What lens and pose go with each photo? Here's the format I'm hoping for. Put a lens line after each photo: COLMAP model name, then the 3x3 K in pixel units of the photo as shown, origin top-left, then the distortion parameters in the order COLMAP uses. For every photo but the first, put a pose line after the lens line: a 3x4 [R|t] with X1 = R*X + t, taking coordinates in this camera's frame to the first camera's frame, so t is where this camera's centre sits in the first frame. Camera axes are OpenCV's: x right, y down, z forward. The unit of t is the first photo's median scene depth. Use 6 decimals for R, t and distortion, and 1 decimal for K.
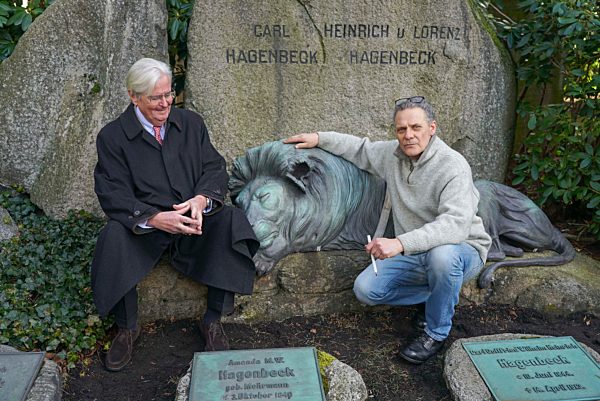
lens RADIAL K [[579.8, 0, 300.2], [0, 579.8, 205.6], [0, 0, 1]] dist [0.022922, 0.000000]
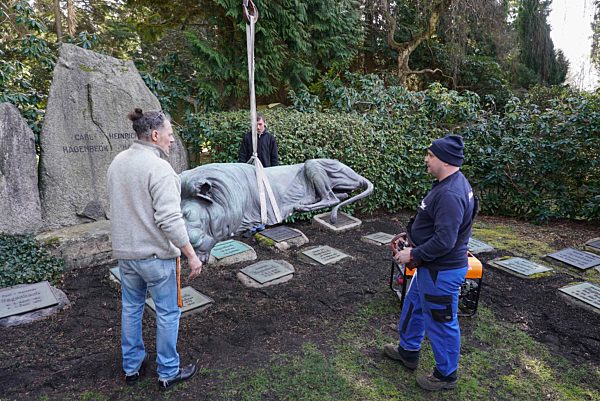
lens RADIAL K [[405.3, 0, 302.2], [0, 405.3, 208.4], [0, 0, 1]] dist [-0.038196, 0.012971]
pose [[0.761698, -0.134572, 0.633803, -0.422231], [0.158168, 0.987219, 0.019527, 0.058515], [-0.628330, 0.085374, 0.773248, -0.646975]]
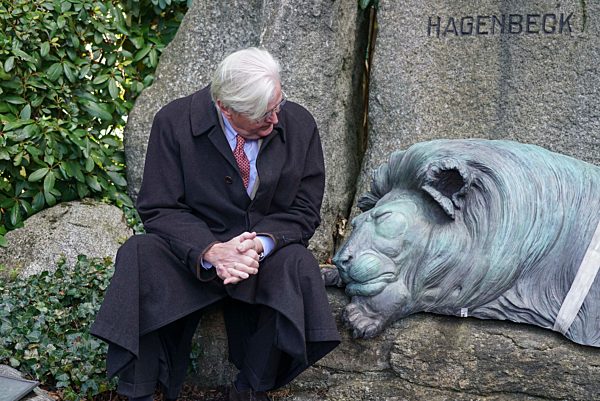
lens RADIAL K [[884.8, 0, 299.9], [0, 884.8, 234.7], [0, 0, 1]] dist [0.020304, 0.000000]
pose [[0.847981, 0.075366, -0.524641, 0.304065], [-0.132637, 0.988519, -0.072379, 0.070324], [0.513162, 0.130962, 0.848241, 0.103240]]
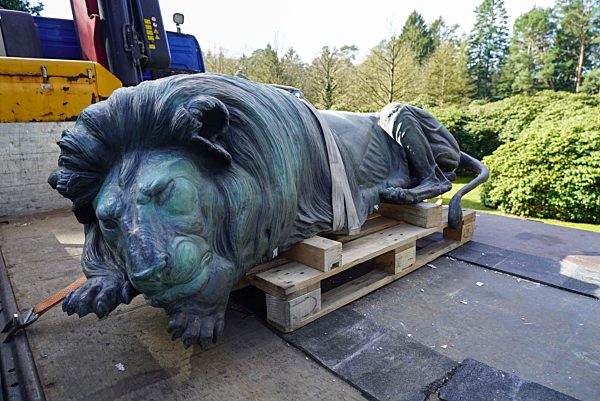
lens RADIAL K [[405.3, 0, 299.6], [0, 405.3, 201.4], [0, 0, 1]] dist [-0.038196, 0.012971]
pose [[0.836348, -0.276458, 0.473384, -0.104397], [0.238356, 0.961016, 0.140124, -0.021276], [-0.493668, -0.004358, 0.869640, 0.533741]]
